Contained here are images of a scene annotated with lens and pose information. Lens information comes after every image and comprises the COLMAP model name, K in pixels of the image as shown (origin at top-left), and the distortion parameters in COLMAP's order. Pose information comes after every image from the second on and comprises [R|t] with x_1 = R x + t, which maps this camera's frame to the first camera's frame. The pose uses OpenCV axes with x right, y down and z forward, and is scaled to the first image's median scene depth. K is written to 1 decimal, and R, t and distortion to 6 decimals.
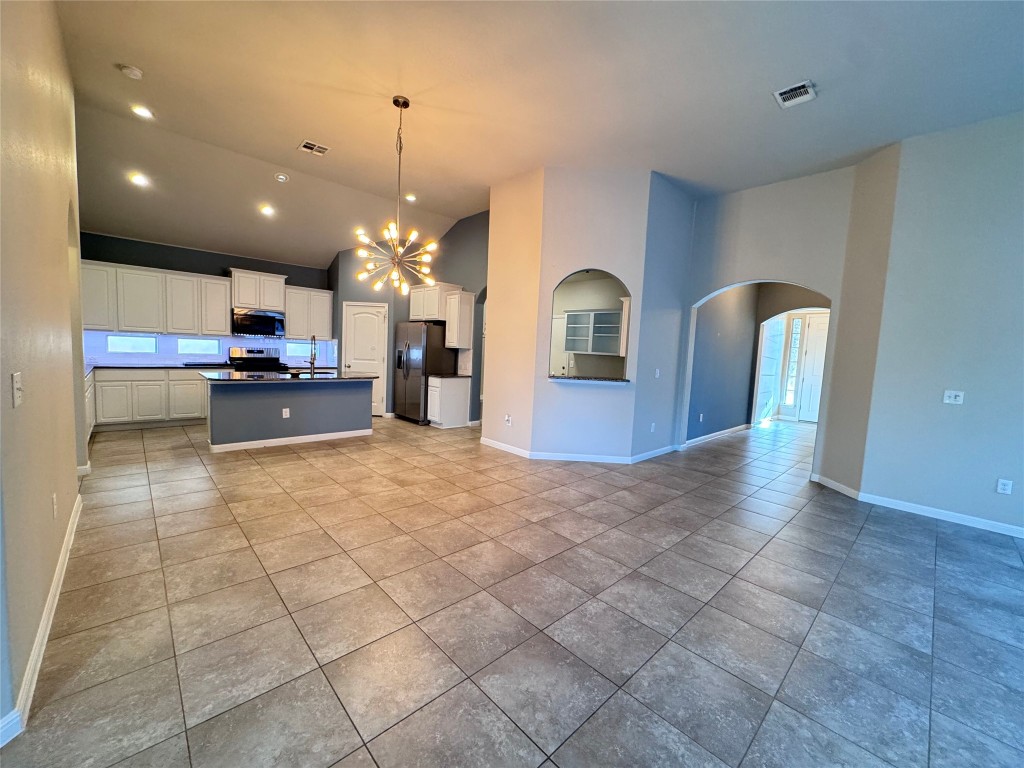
lens RADIAL K [[407.8, 0, 512.8], [0, 407.8, 382.1], [0, 0, 1]] dist [-0.003457, 0.000504]
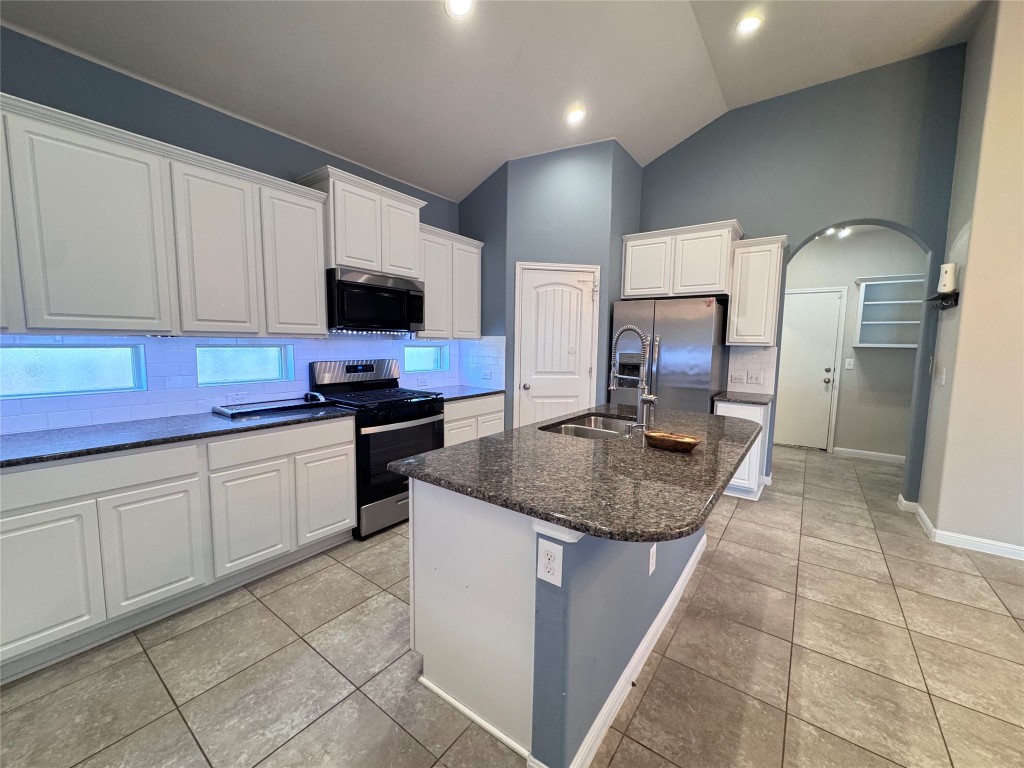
lens RADIAL K [[407.8, 0, 512.8], [0, 407.8, 382.1], [0, 0, 1]] dist [-0.003457, 0.000504]
pose [[0.983416, -0.049593, 0.174452, -0.629469], [0.045417, 0.998580, 0.027853, -0.074483], [-0.175586, -0.019468, 0.984272, 0.601191]]
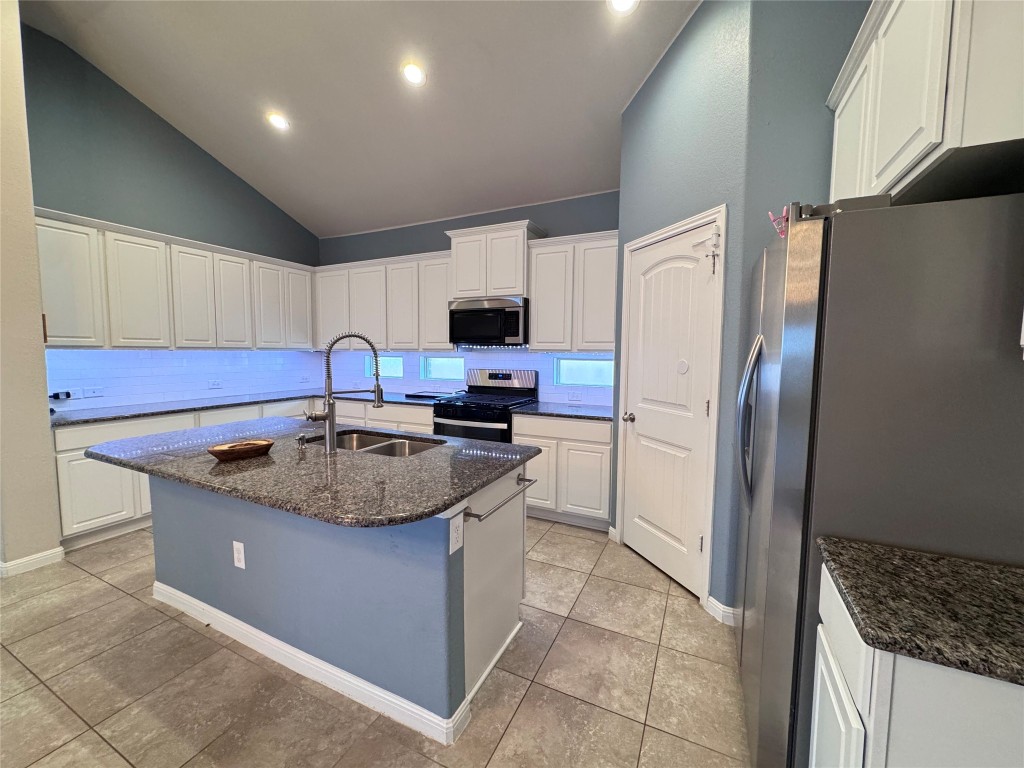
lens RADIAL K [[407.8, 0, 512.8], [0, 407.8, 382.1], [0, 0, 1]] dist [-0.003457, 0.000504]
pose [[0.355821, 0.024834, -0.934224, -0.122925], [-0.065250, 0.997868, 0.001674, -0.079718], [0.932274, 0.060362, 0.356682, 0.947073]]
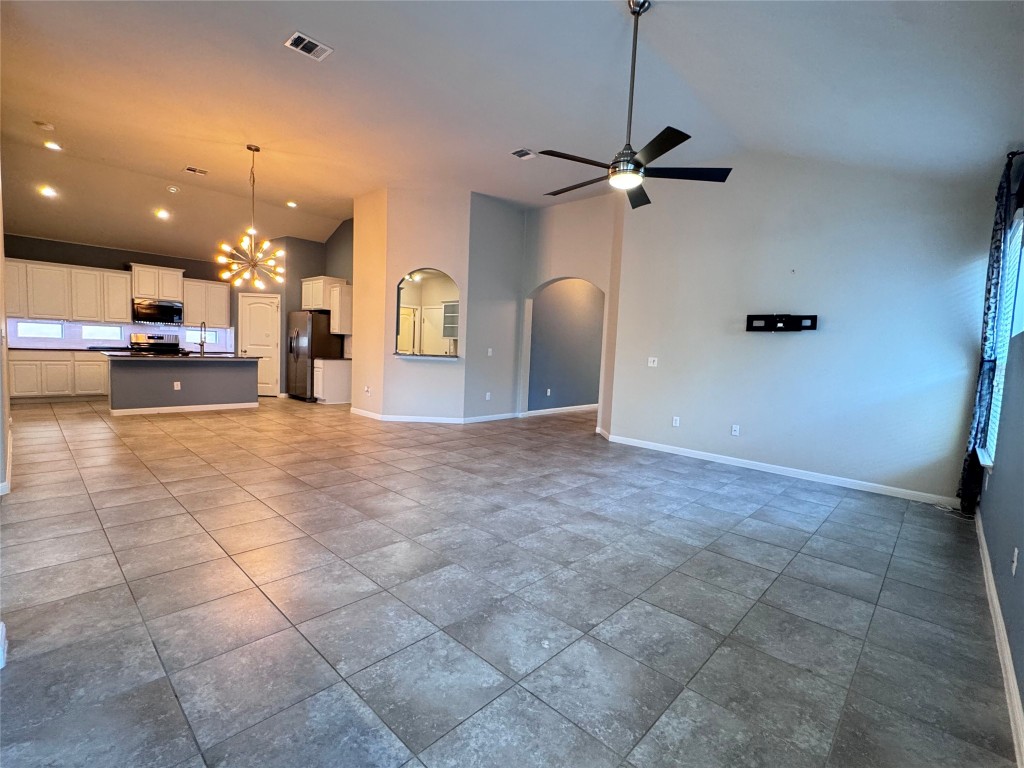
lens RADIAL K [[466.4, 0, 512.0], [0, 466.4, 382.8], [0, 0, 1]] dist [-0.001938, -0.000132]
pose [[0.998319, -0.007754, 0.057435, 0.304766], [0.007910, 0.999966, -0.002487, 0.068078], [-0.057414, 0.002937, 0.998346, -0.373497]]
